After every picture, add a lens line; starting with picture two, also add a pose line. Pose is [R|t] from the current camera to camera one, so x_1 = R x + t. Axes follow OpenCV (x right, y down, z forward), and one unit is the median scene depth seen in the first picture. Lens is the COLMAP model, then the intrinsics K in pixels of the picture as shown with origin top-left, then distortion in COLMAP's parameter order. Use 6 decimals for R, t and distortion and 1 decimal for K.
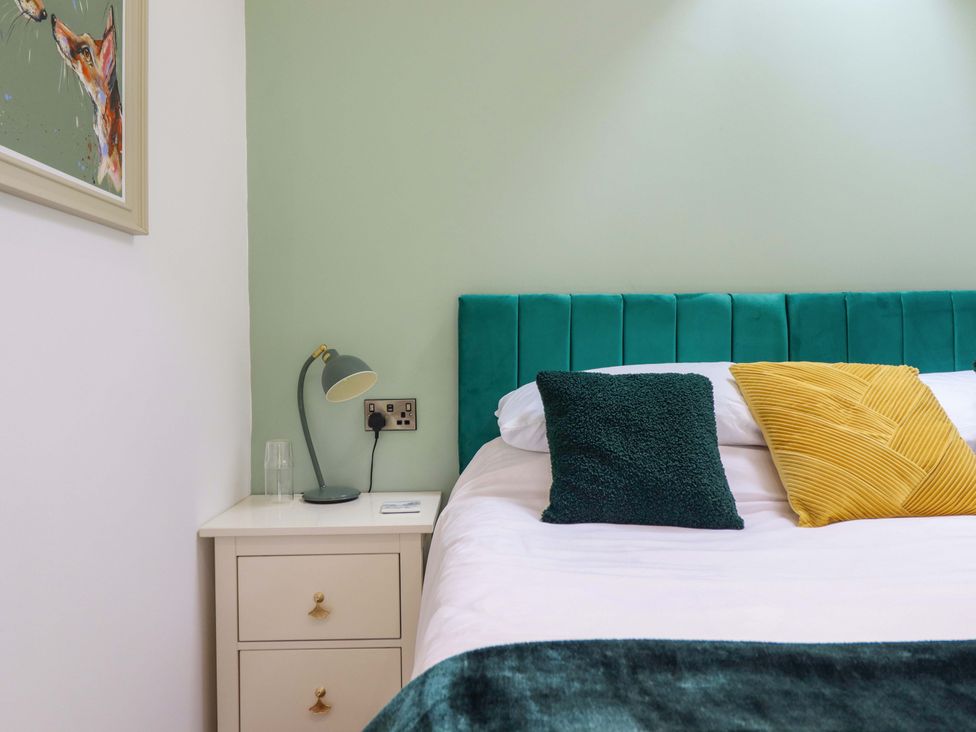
lens RADIAL K [[744.7, 0, 484.4], [0, 744.7, 345.3], [0, 0, 1]] dist [0.003135, 0.003457]
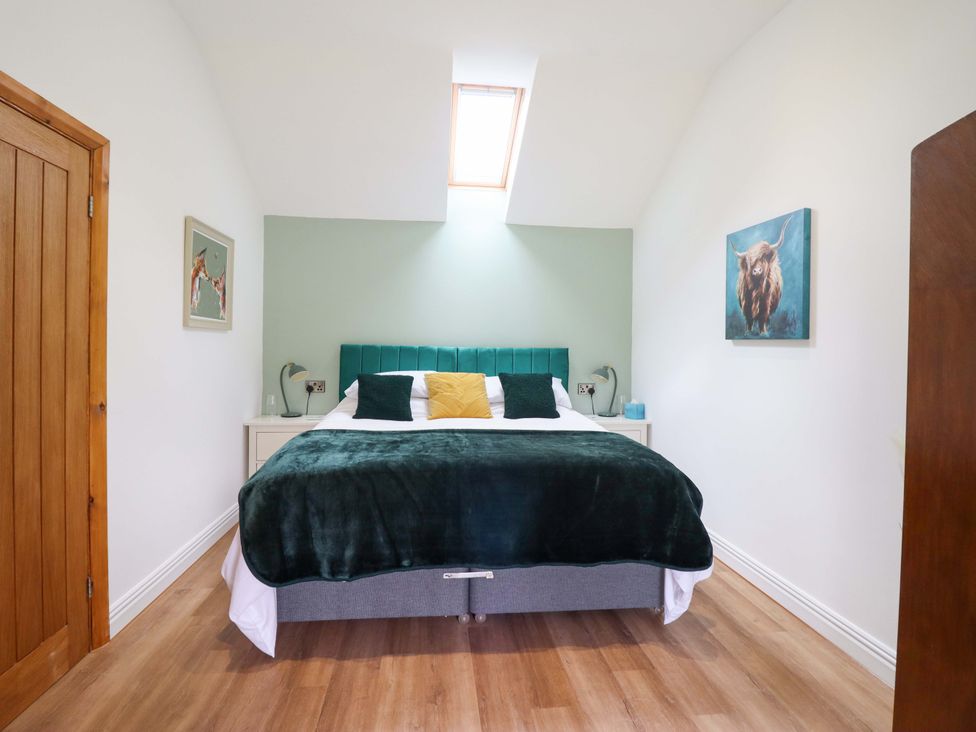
lens RADIAL K [[562.1, 0, 488.7], [0, 562.1, 351.9], [0, 0, 1]] dist [0.001323, -0.013150]
pose [[0.996314, 0.026207, 0.081675, 0.394529], [-0.027776, 0.999450, 0.018133, -0.104464], [-0.081155, -0.020335, 0.996494, -1.290701]]
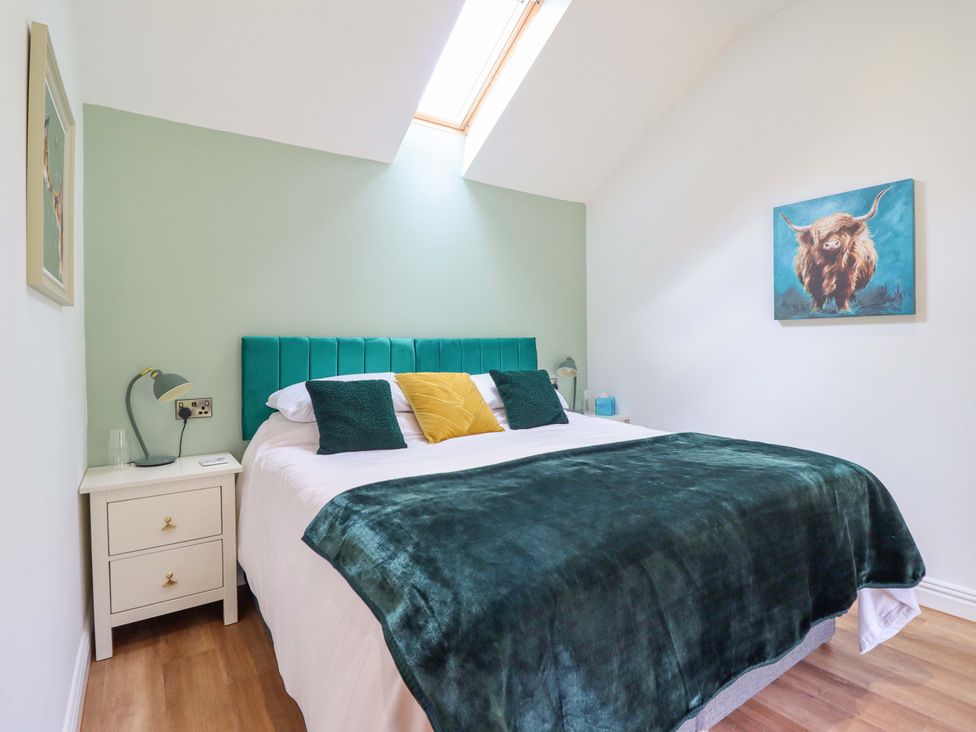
lens RADIAL K [[549.0, 0, 487.2], [0, 549.0, 349.8], [0, 0, 1]] dist [0.003035, -0.012387]
pose [[0.822559, -0.002158, 0.568675, -0.331805], [-0.001277, 0.999983, 0.005642, -0.051381], [-0.568678, -0.005367, 0.822543, -0.422830]]
